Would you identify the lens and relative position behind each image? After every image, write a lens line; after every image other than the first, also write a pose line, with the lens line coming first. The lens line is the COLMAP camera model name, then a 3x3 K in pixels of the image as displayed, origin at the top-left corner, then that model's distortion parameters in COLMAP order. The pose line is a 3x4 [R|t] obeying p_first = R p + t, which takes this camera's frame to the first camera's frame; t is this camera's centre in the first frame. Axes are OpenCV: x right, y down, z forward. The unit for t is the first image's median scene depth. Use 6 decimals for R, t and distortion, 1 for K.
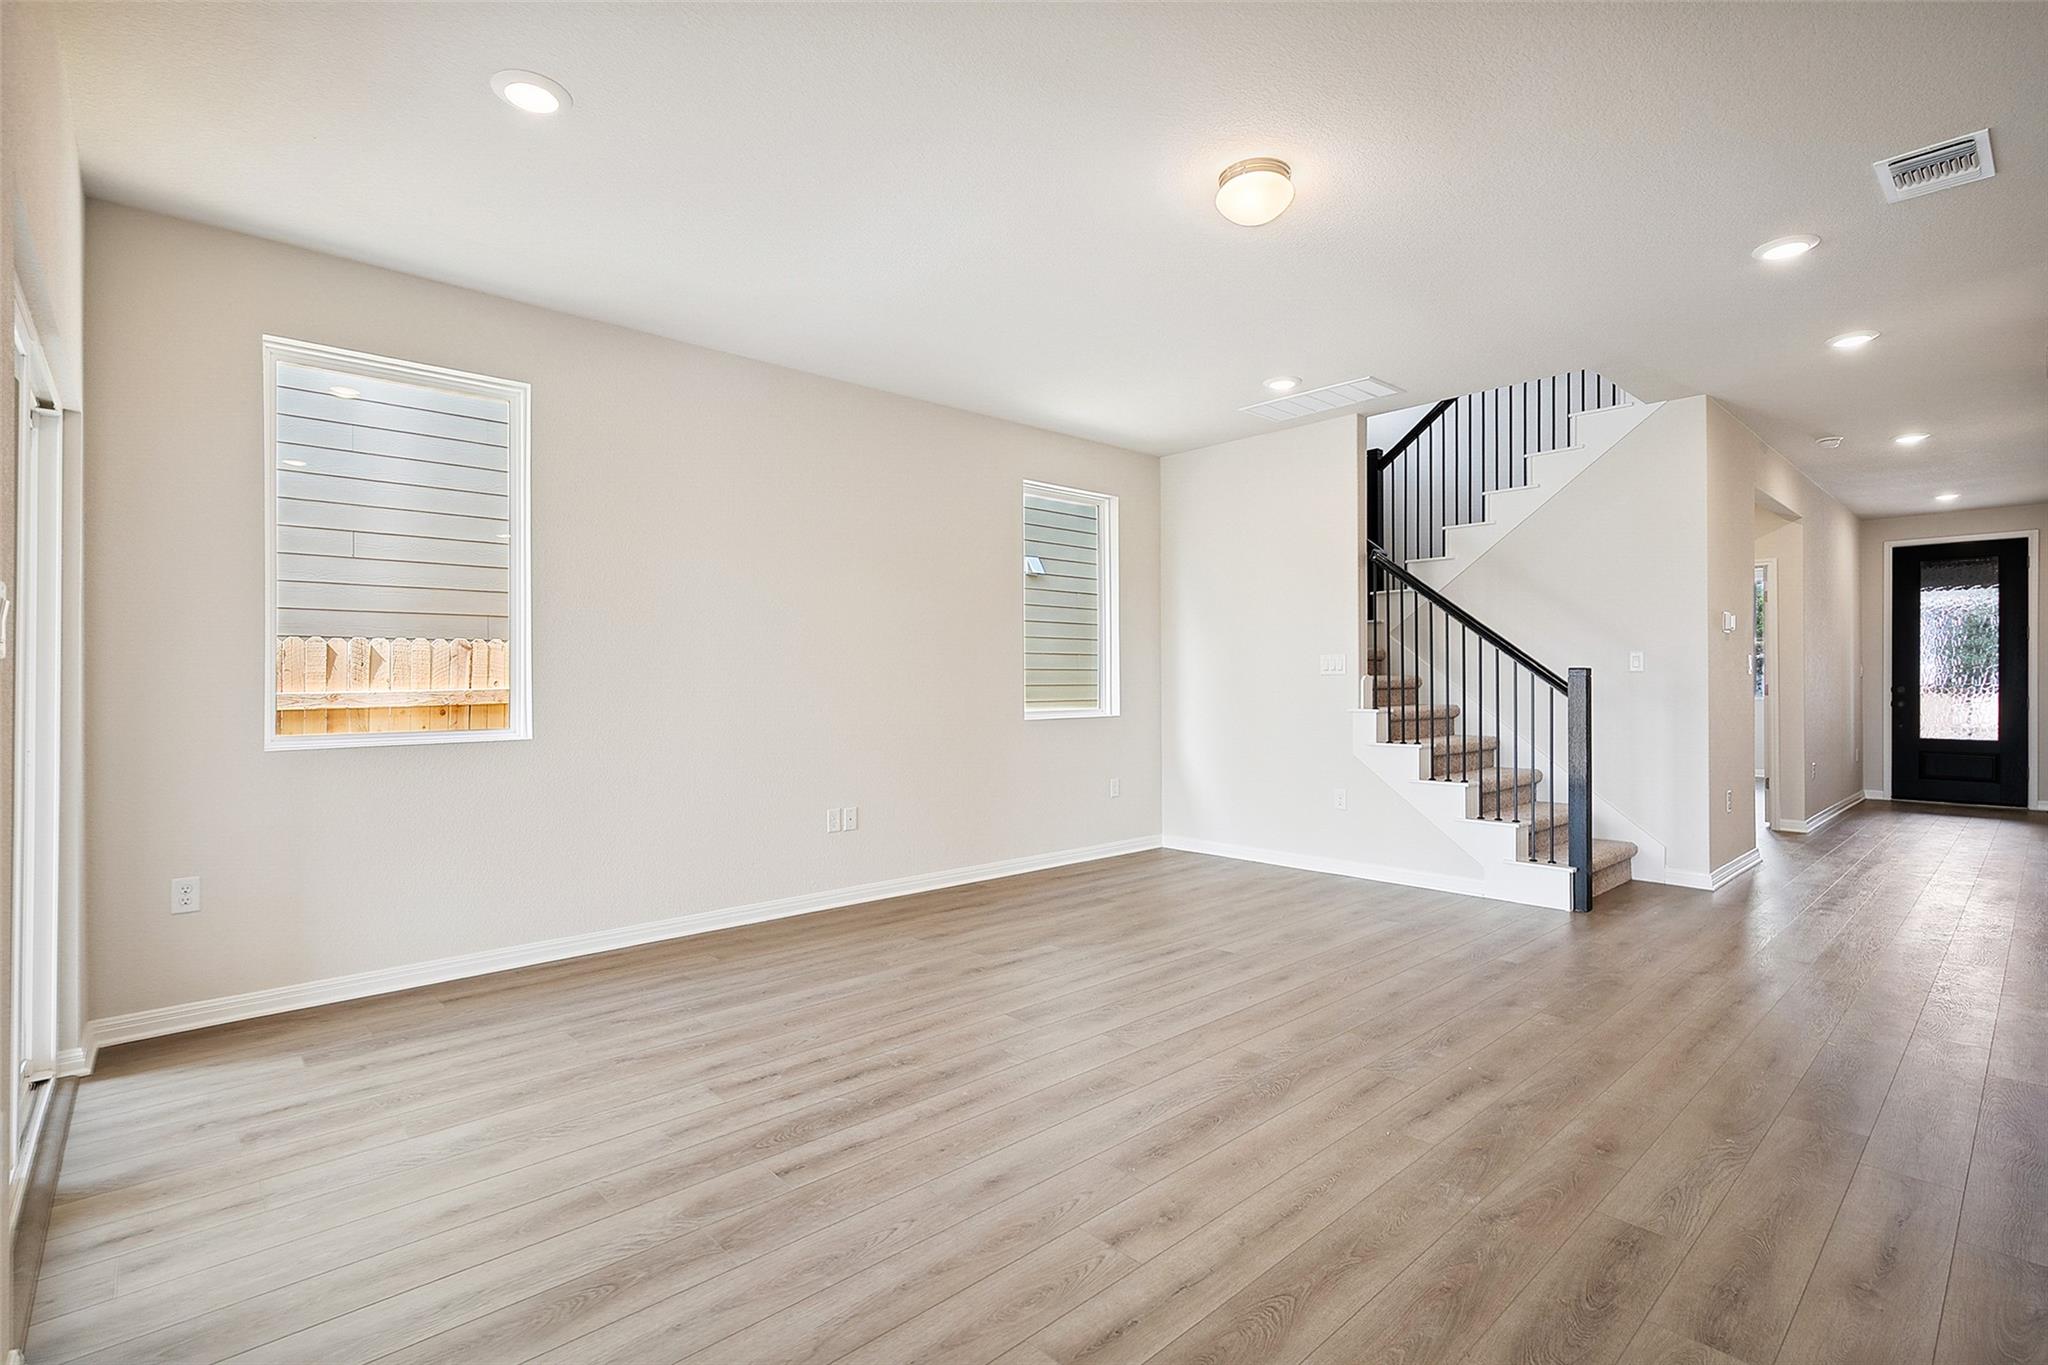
lens RADIAL K [[951.7, 0, 1021.4], [0, 951.7, 683.6], [0, 0, 1]] dist [-0.000414, 0.000400]
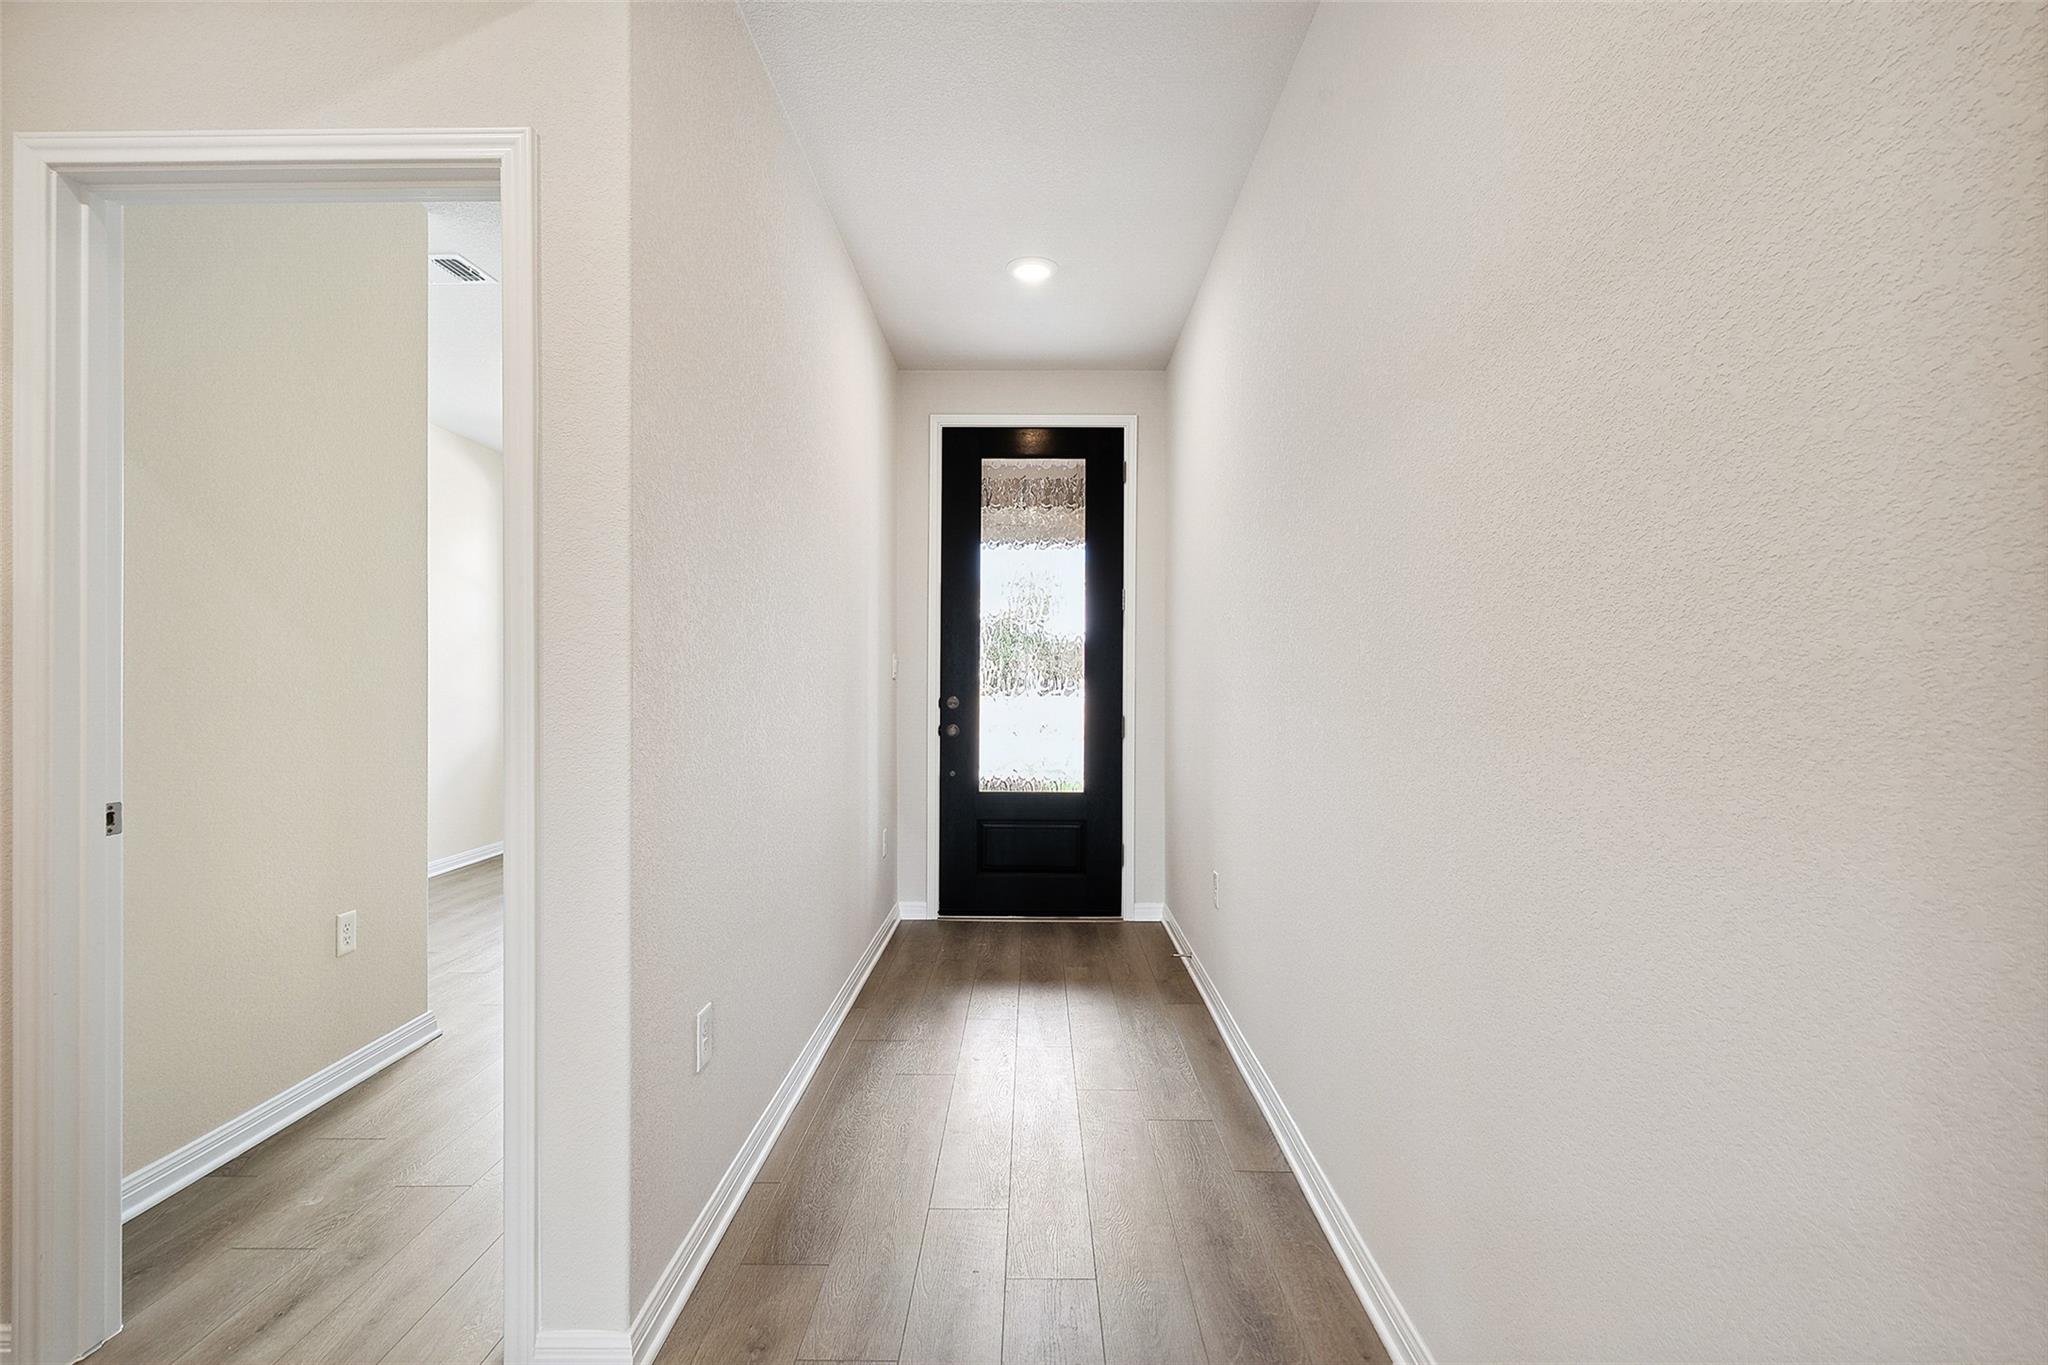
lens RADIAL K [[951.7, 0, 1021.4], [0, 951.7, 683.6], [0, 0, 1]] dist [-0.000414, 0.000400]
pose [[0.688274, 0.002067, 0.725448, 0.582526], [-0.003952, 0.999992, 0.000900, -0.004427], [-0.725440, -0.003487, 0.688276, 0.625824]]
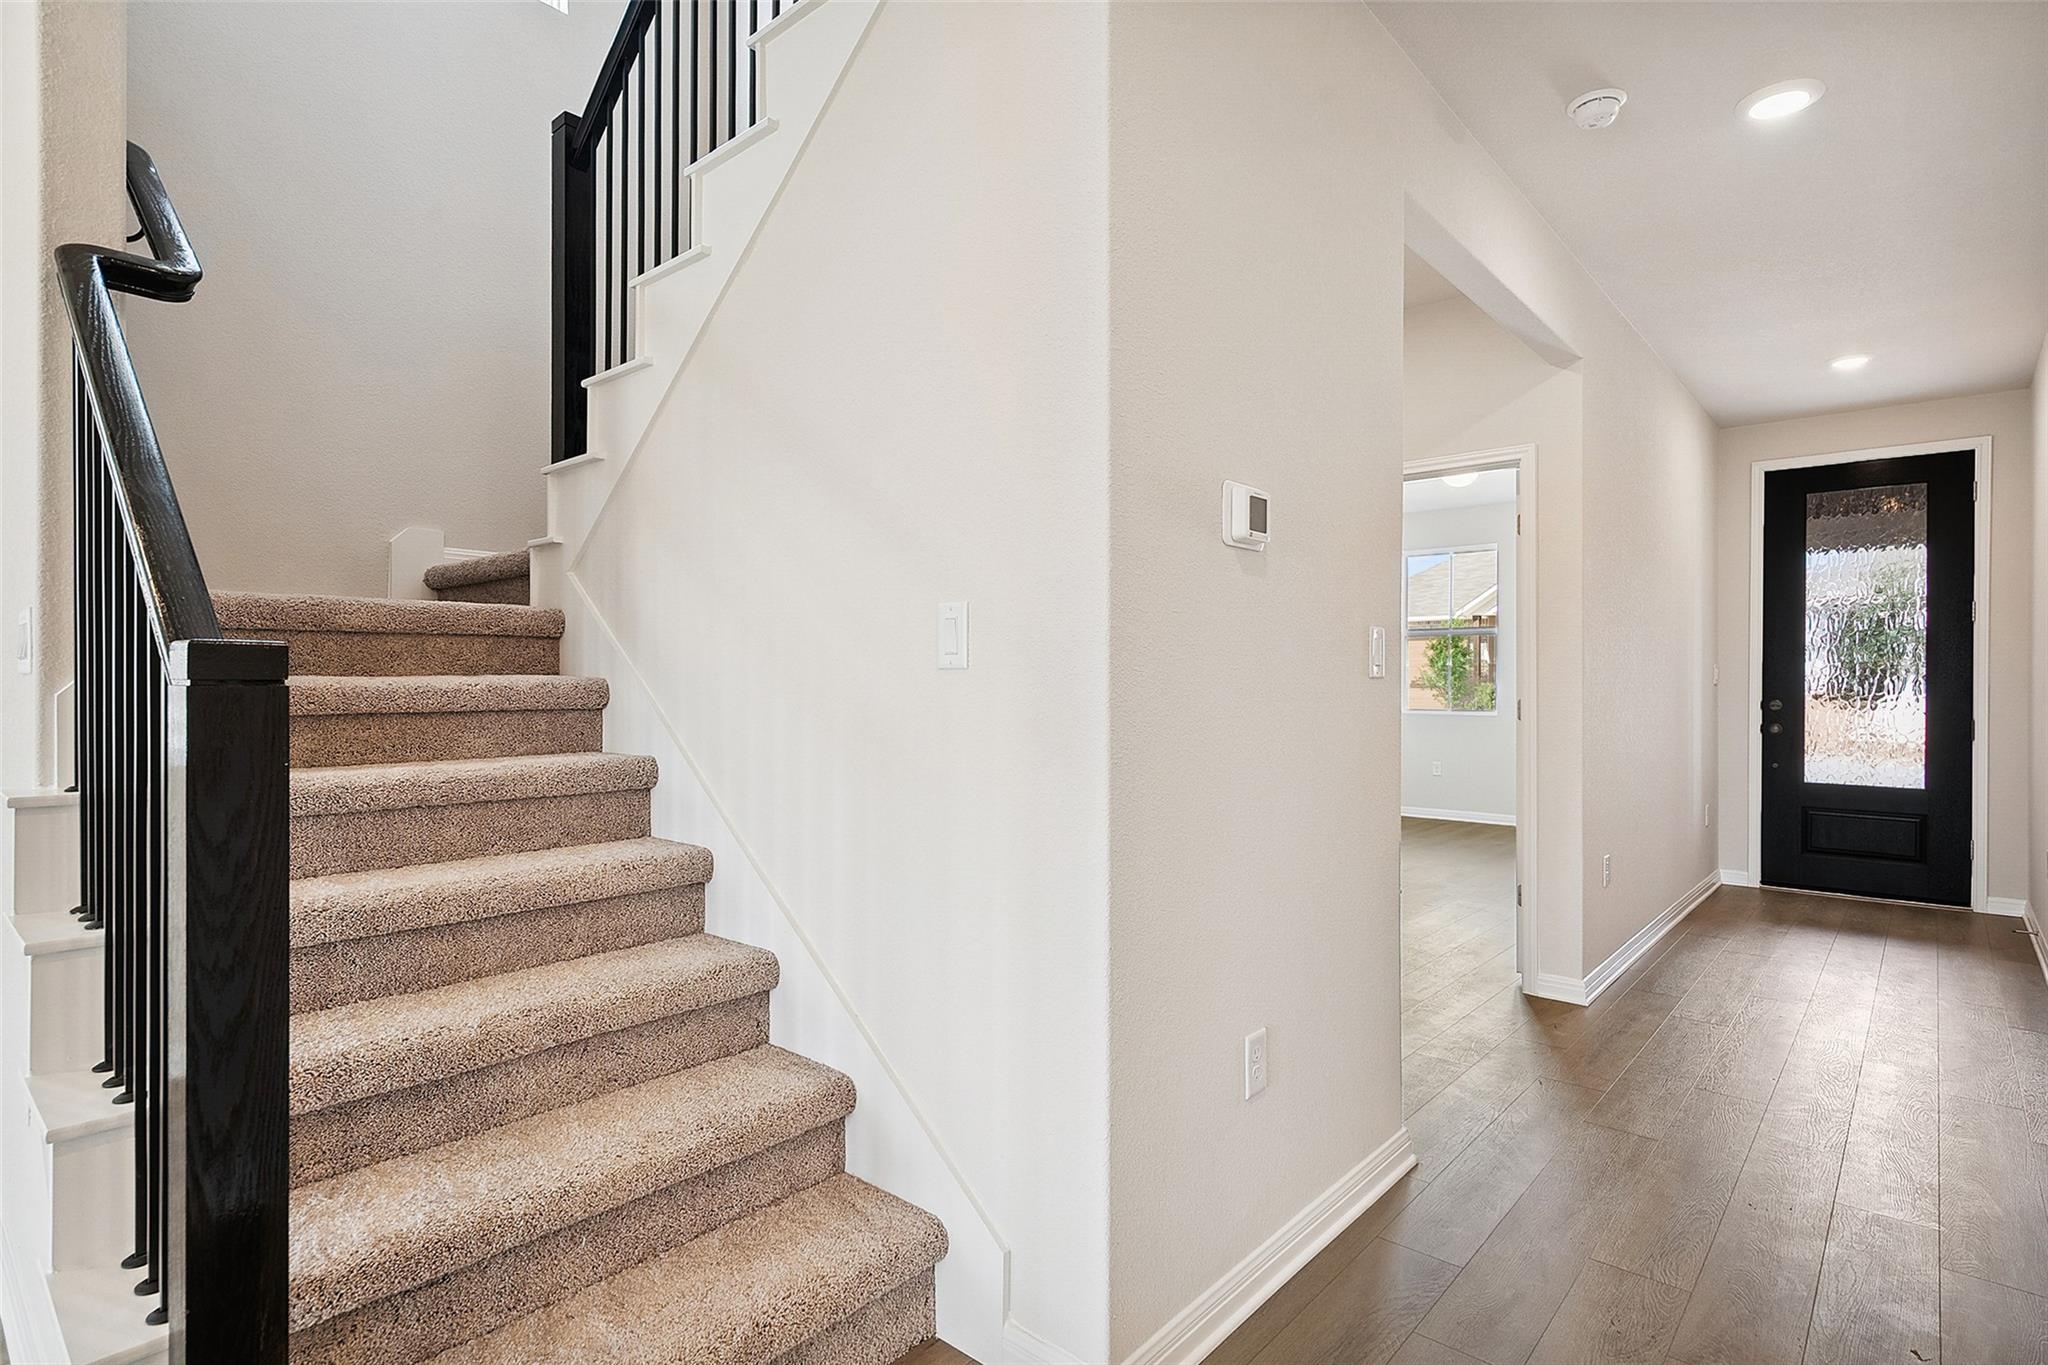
lens RADIAL K [[989.3, 0, 1019.7], [0, 989.3, 689.7], [0, 0, 1]] dist [-0.003341, -0.001126]
pose [[0.996971, 0.004170, 0.077664, 0.398182], [-0.004423, 0.999985, 0.003083, -0.003282], [-0.077650, -0.003417, 0.996975, 0.413841]]
